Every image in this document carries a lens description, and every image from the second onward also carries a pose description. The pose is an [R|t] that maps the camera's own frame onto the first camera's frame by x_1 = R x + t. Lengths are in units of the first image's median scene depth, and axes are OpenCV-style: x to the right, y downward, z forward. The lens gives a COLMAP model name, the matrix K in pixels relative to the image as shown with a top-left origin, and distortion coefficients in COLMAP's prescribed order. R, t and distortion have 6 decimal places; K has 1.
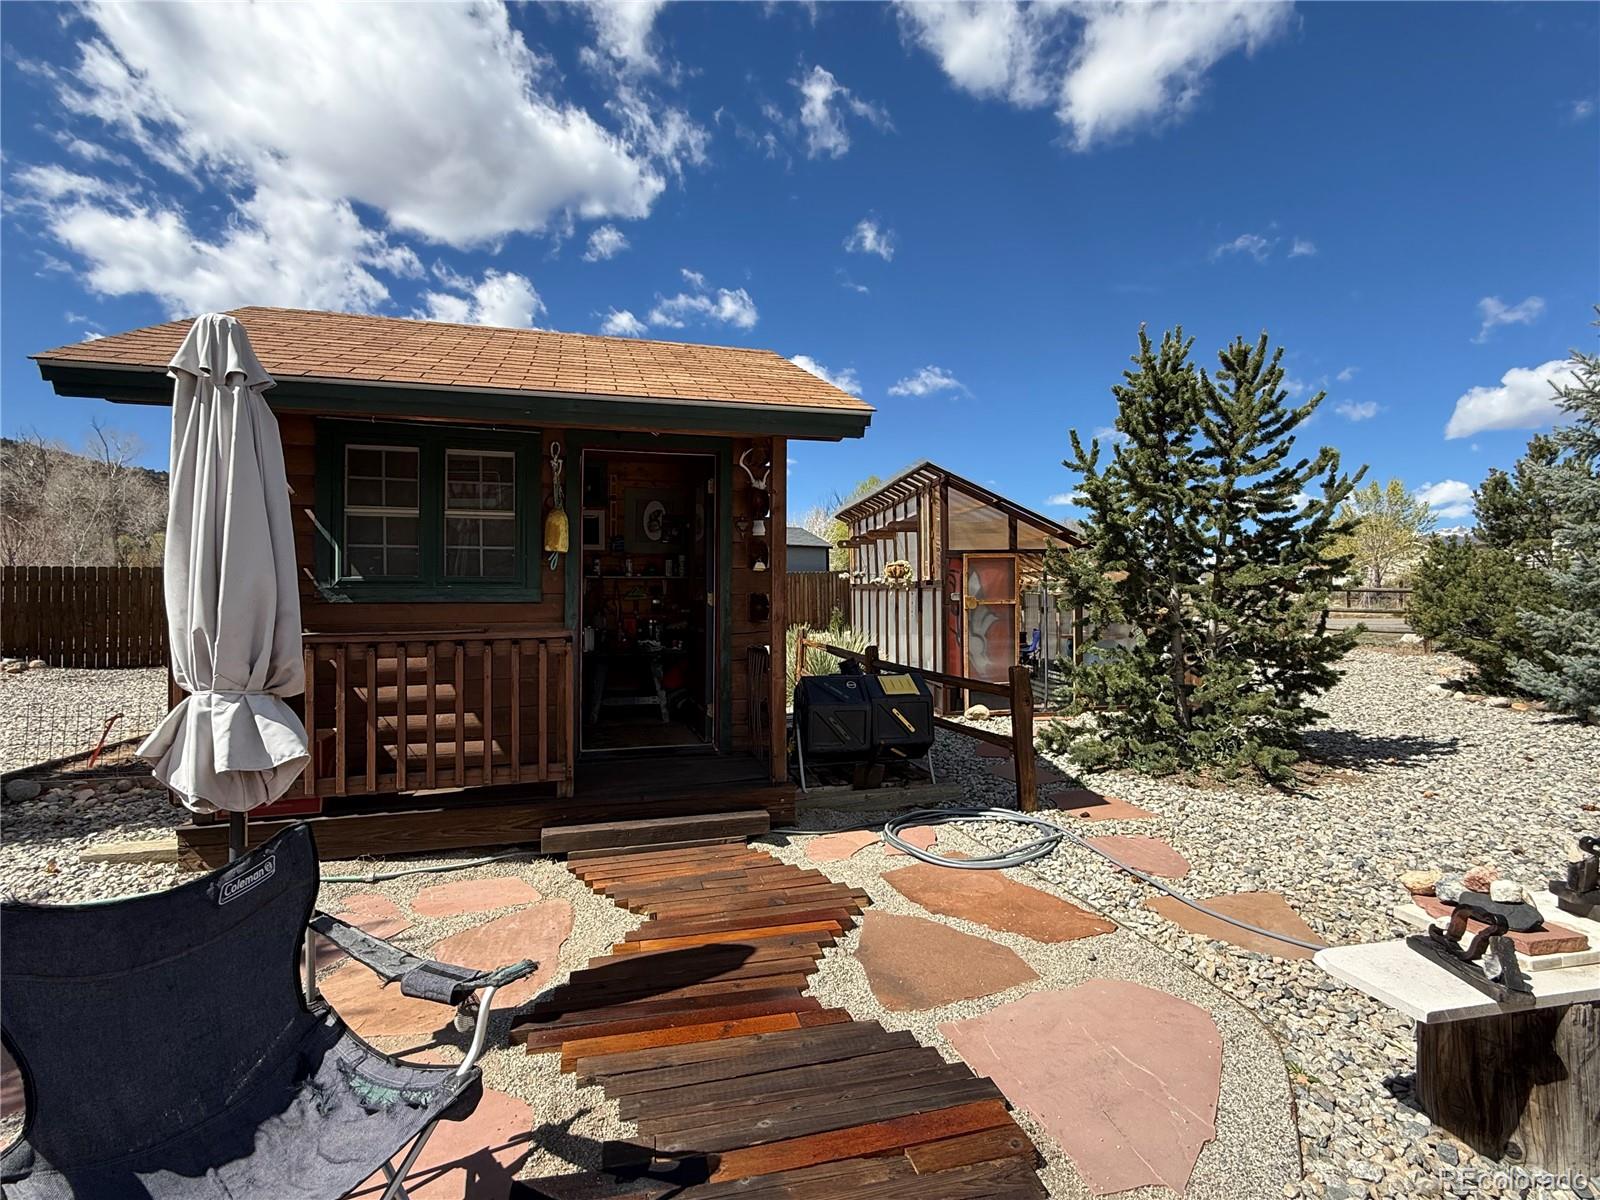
lens RADIAL K [[753.4, 0, 791.5], [0, 753.4, 586.2], [0, 0, 1]] dist [-0.002902, -0.001145]
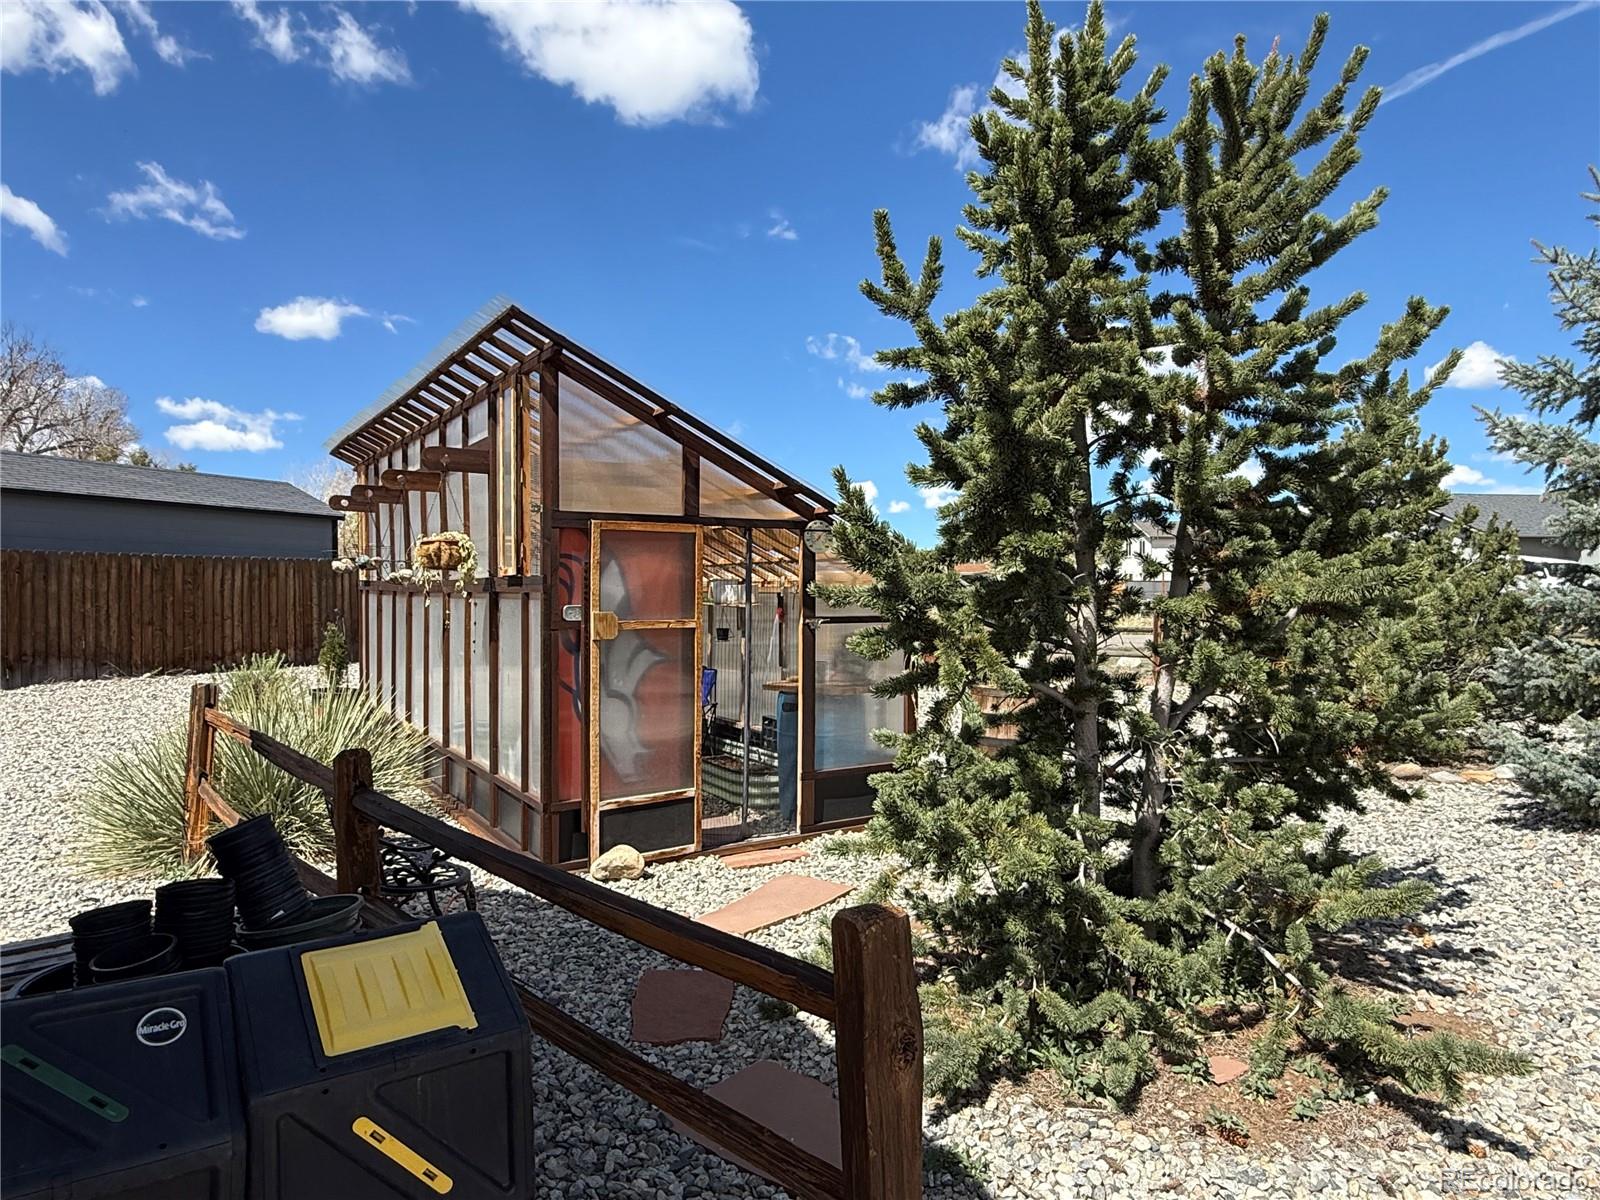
lens RADIAL K [[983.0, 0, 802.6], [0, 983.0, 615.6], [0, 0, 1]] dist [0.005072, 0.000375]
pose [[0.892333, 0.003484, 0.451365, 0.071148], [-0.016581, 0.999548, 0.025065, -0.001628], [-0.451074, -0.029850, 0.891987, 0.396946]]
